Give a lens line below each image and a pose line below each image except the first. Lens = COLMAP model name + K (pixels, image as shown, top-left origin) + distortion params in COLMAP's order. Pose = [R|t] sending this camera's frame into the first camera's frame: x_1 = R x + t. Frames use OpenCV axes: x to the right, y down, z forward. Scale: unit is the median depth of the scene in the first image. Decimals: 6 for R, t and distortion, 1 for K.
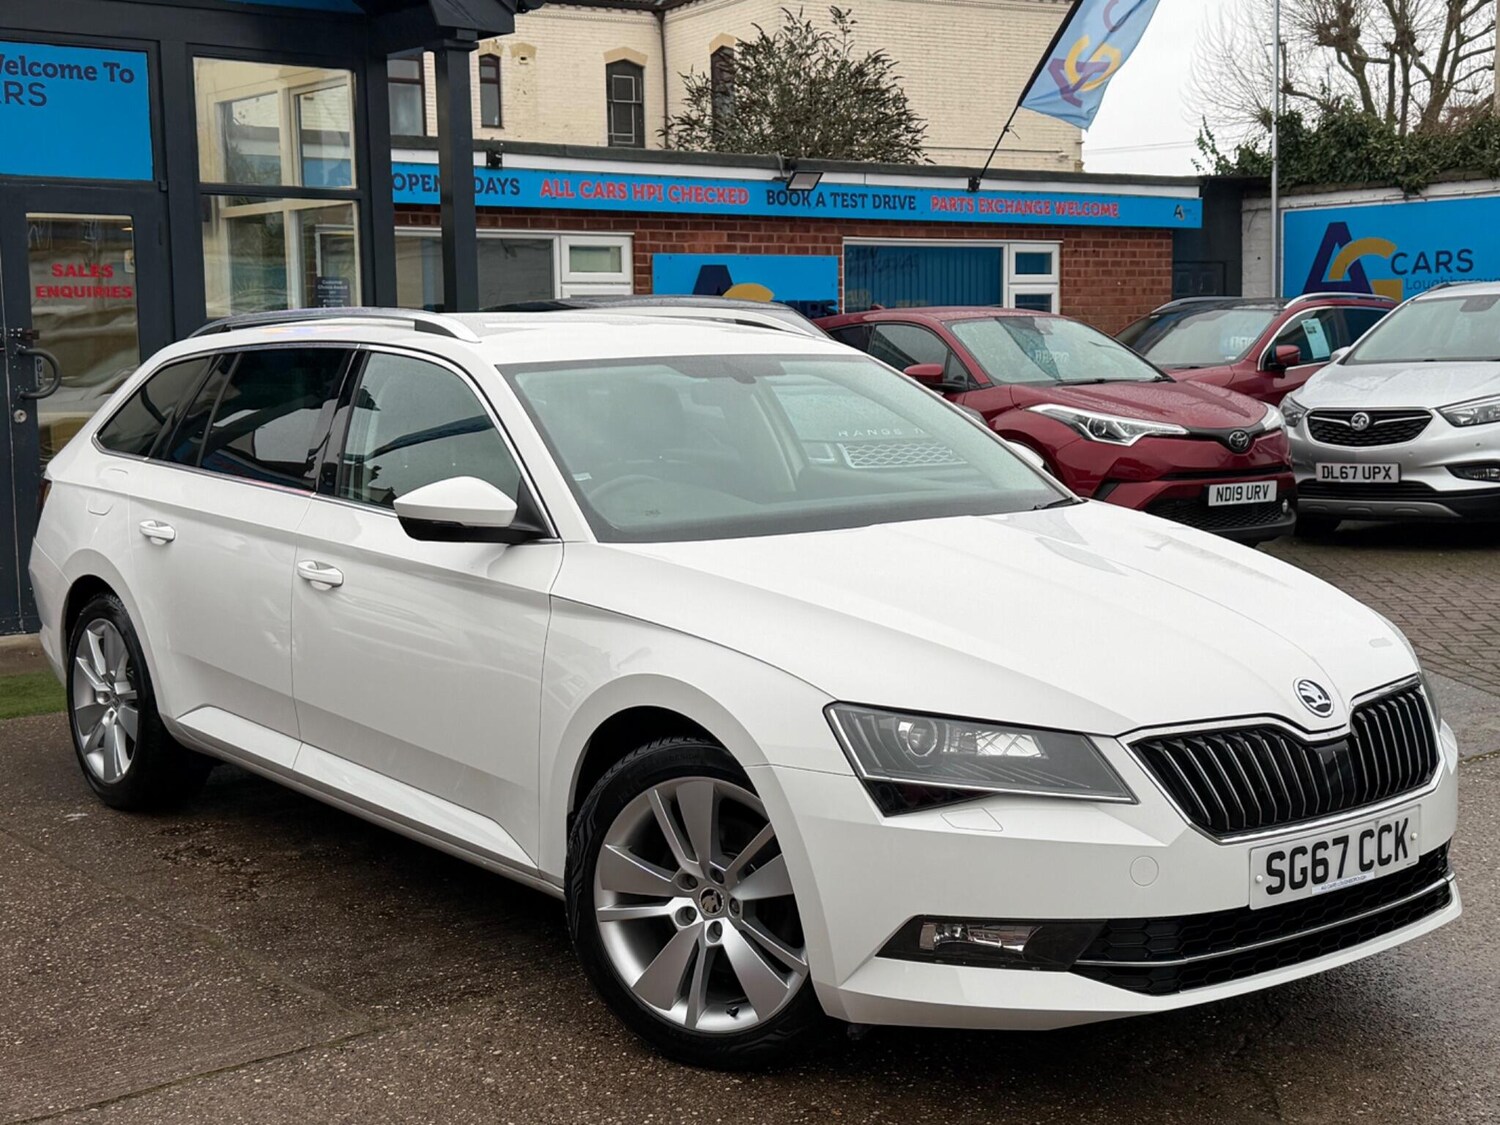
lens RADIAL K [[2050.5, 0, 757.0], [0, 2050.5, 556.4], [0, 0, 1]] dist [0.088751, 0.000000]
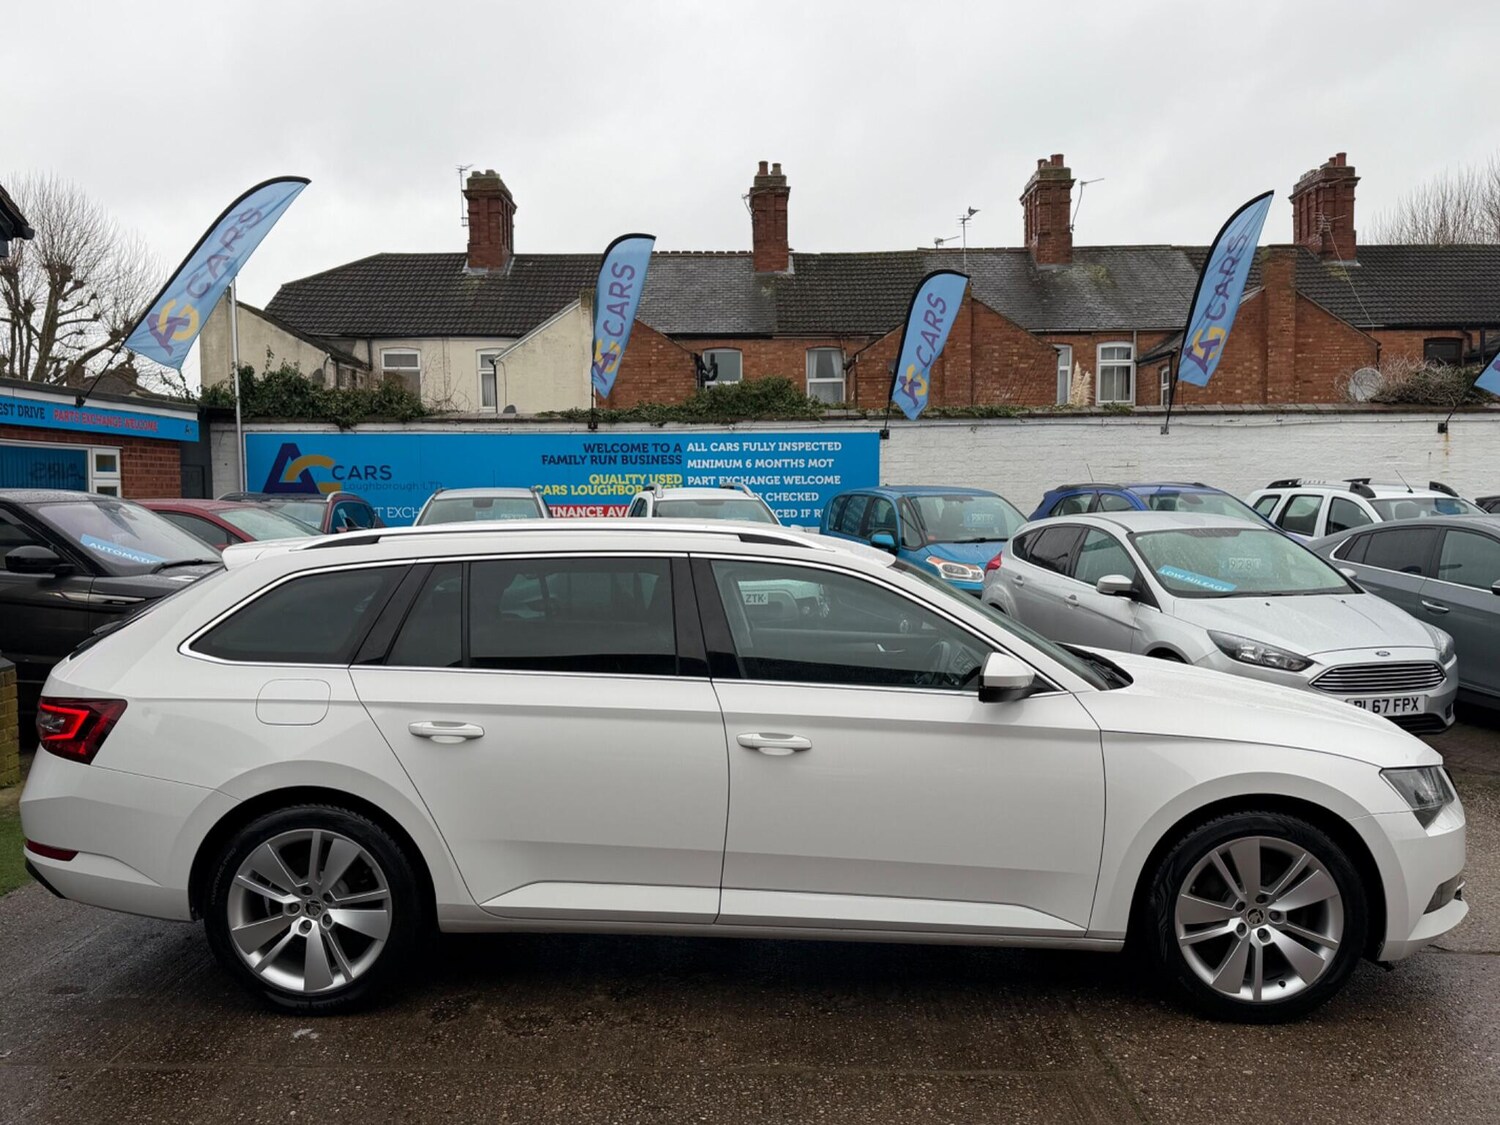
lens RADIAL K [[1307.1, 0, 753.7], [0, 1307.1, 552.3], [0, 0, 1]] dist [0.044605, -0.052961]
pose [[0.639879, -0.018542, 0.768252, -0.412130], [0.074931, 0.996451, -0.038361, -0.038188], [-0.764814, 0.082113, 0.638997, 0.256385]]
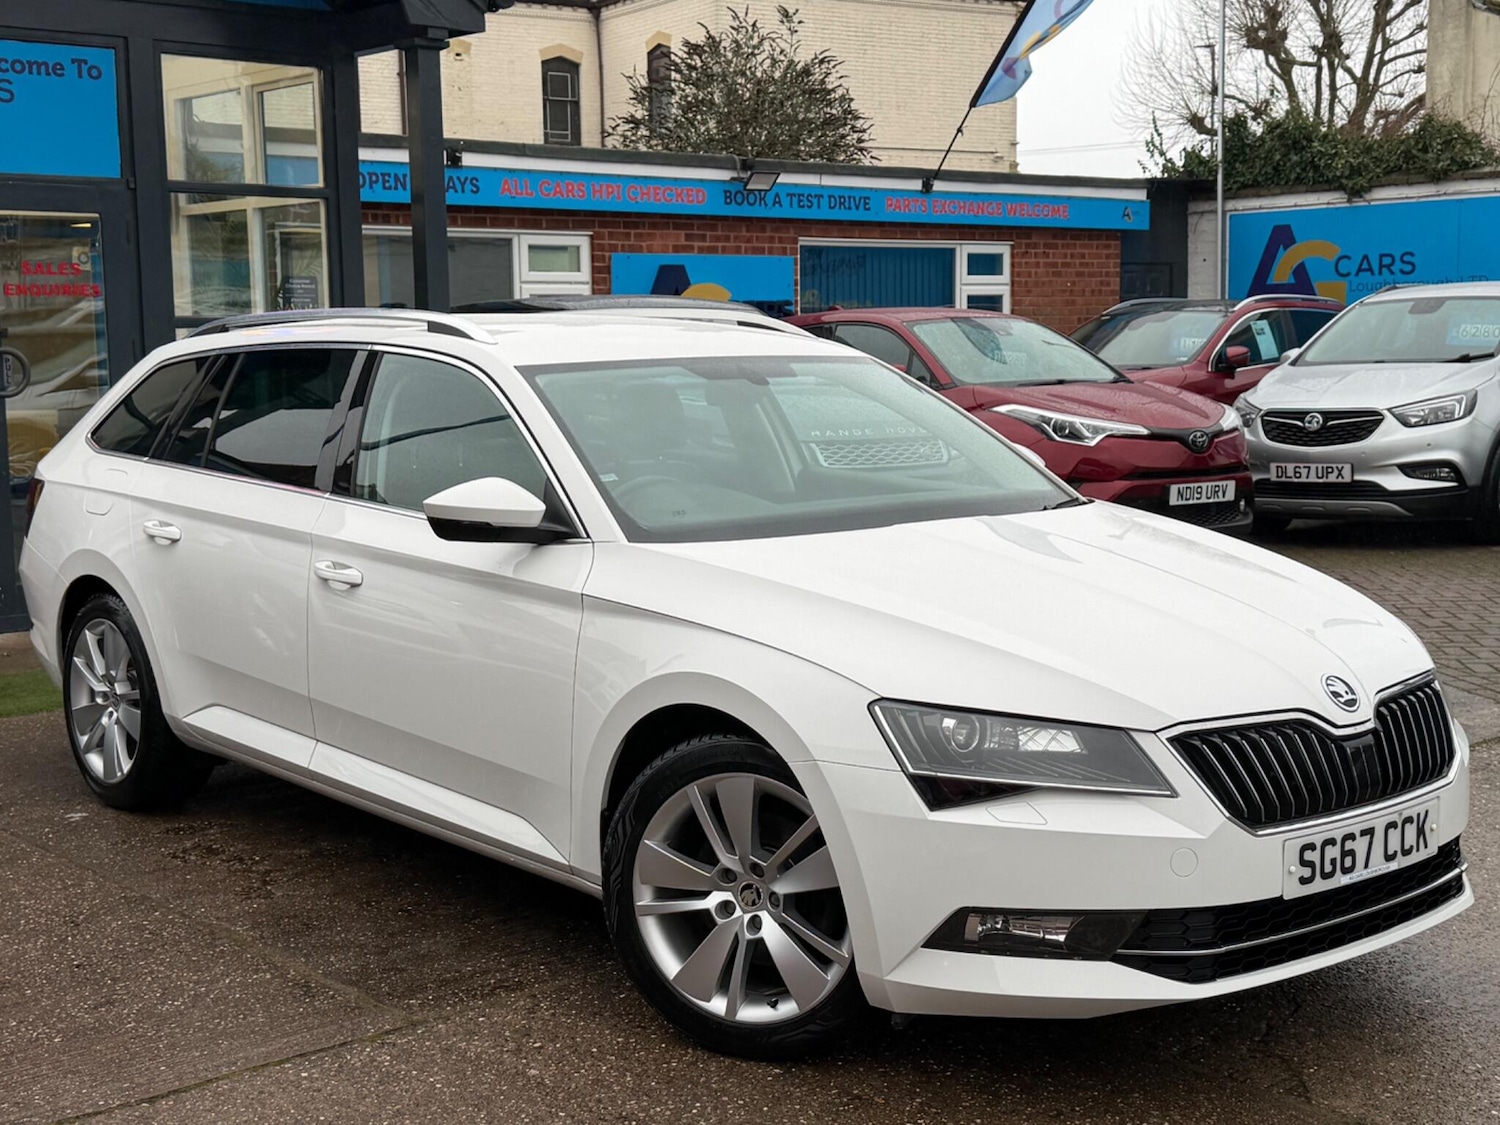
lens RADIAL K [[2050.5, 0, 753.8], [0, 2050.5, 573.0], [0, 0, 1]] dist [0.088751, 0.000000]
pose [[0.999416, -0.001453, 0.034128, -0.022217], [0.001161, 0.999962, 0.008591, -0.000136], [-0.034139, -0.008547, 0.999381, -0.006055]]
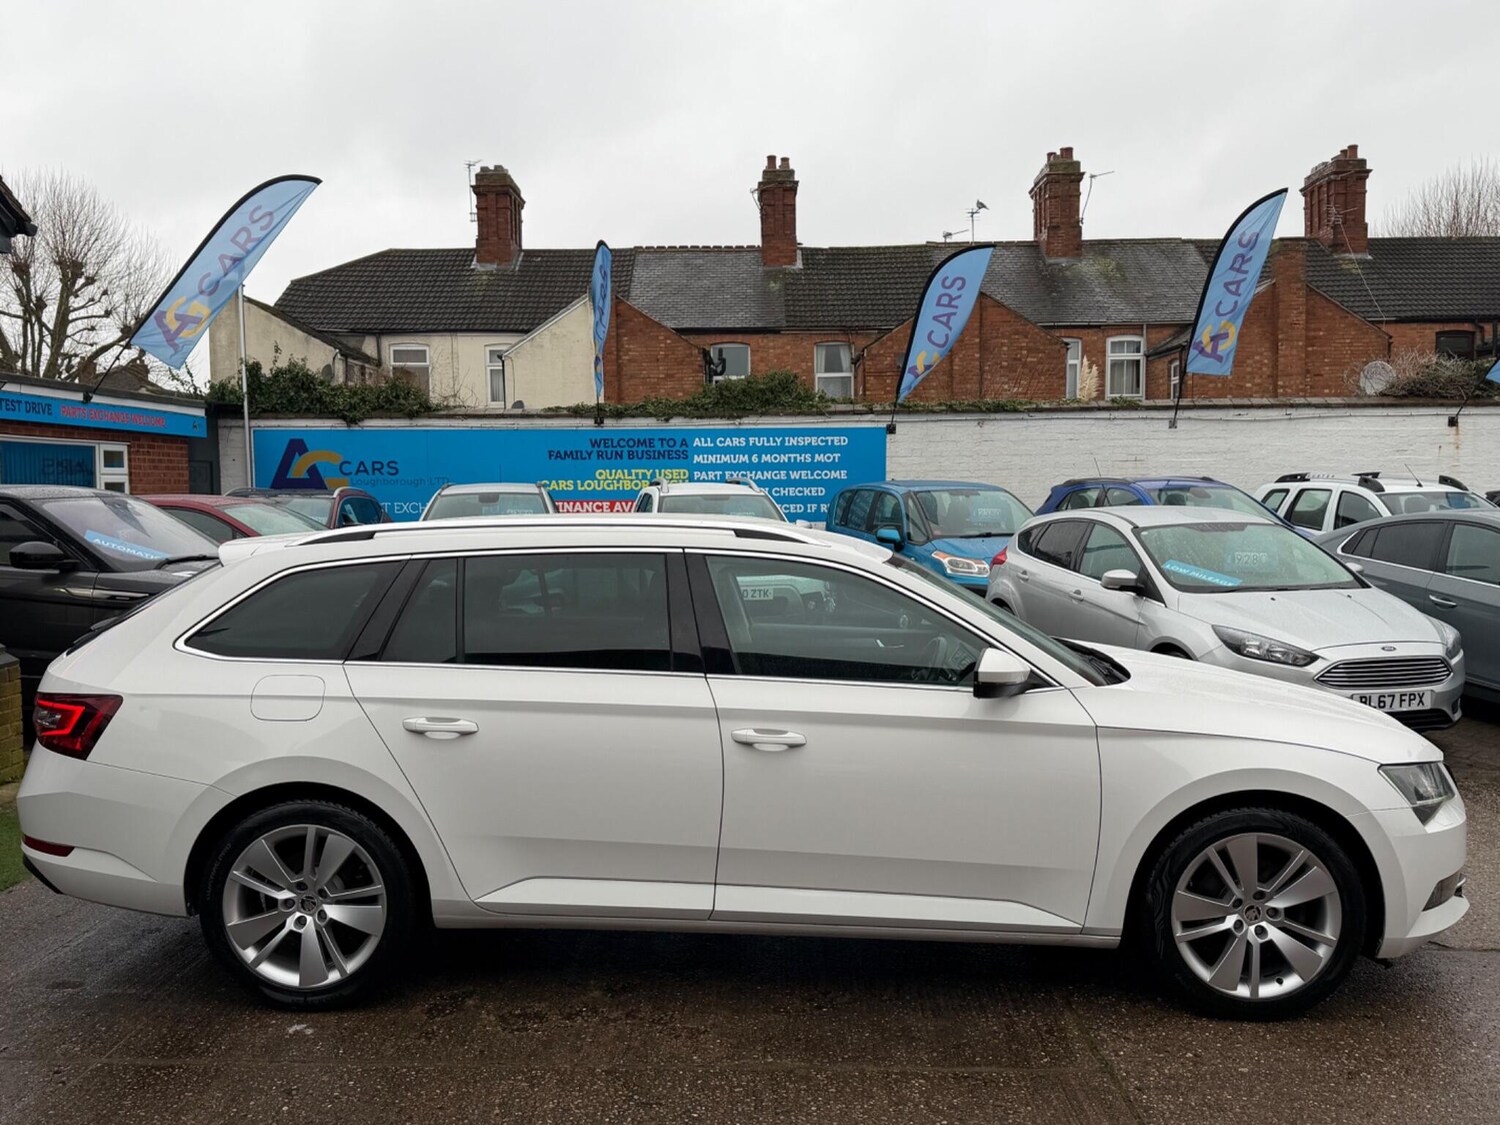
lens RADIAL K [[1307.1, 0, 753.2], [0, 1307.1, 551.7], [0, 0, 1]] dist [0.044605, -0.052961]
pose [[0.646233, -0.021877, 0.762827, -0.408047], [0.075657, 0.996501, -0.035515, -0.038065], [-0.759381, 0.080664, 0.645627, 0.253451]]
